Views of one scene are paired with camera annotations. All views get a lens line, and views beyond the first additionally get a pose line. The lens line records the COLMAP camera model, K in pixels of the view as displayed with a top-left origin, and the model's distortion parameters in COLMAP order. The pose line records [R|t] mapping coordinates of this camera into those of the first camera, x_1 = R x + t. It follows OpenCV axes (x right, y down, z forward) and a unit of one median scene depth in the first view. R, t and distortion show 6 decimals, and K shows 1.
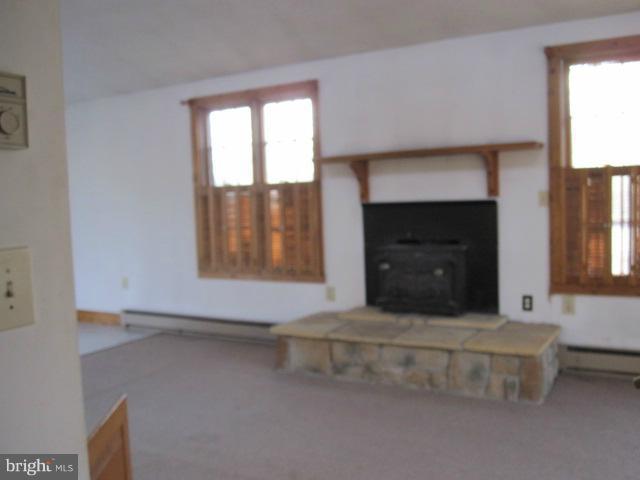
lens RADIAL K [[619.5, 0, 320.0], [0, 619.5, 240.0], [0, 0, 1]] dist [-0.064868, 0.022992]
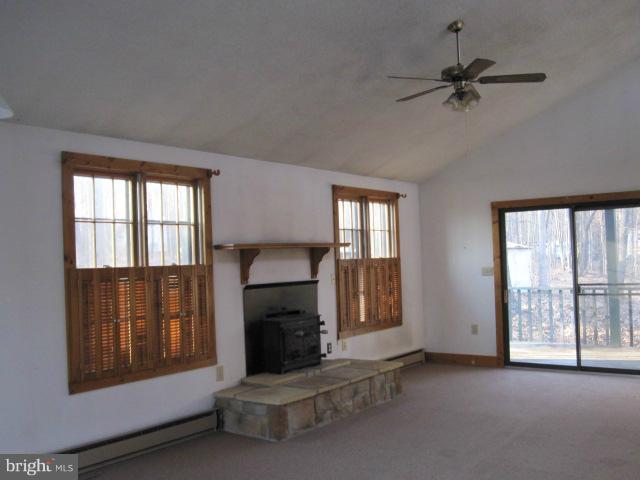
lens RADIAL K [[619.5, 0, 320.0], [0, 619.5, 240.0], [0, 0, 1]] dist [-0.064868, 0.022992]
pose [[0.132118, 0.072557, 0.988575, -0.973965], [0.109372, 0.990161, -0.087290, -0.025621], [-0.985181, 0.119655, 0.122883, 0.662338]]
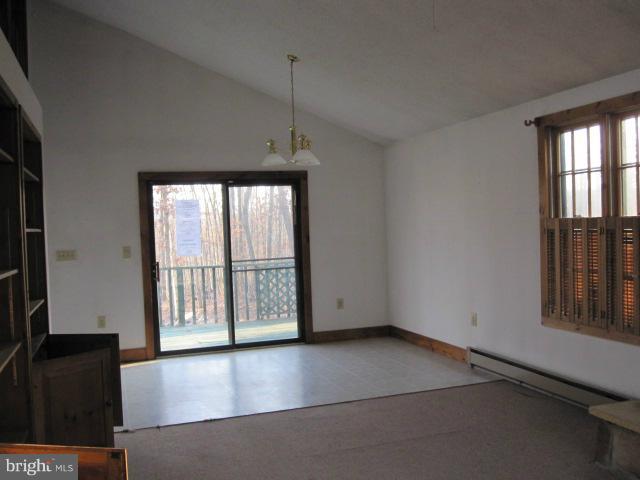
lens RADIAL K [[619.5, 0, 320.0], [0, 619.5, 240.0], [0, 0, 1]] dist [-0.064868, 0.022992]
pose [[0.758240, 0.031447, -0.651217, 0.134419], [-0.044437, 0.999006, -0.003499, -0.044092], [0.650460, 0.031592, 0.758884, 0.160935]]
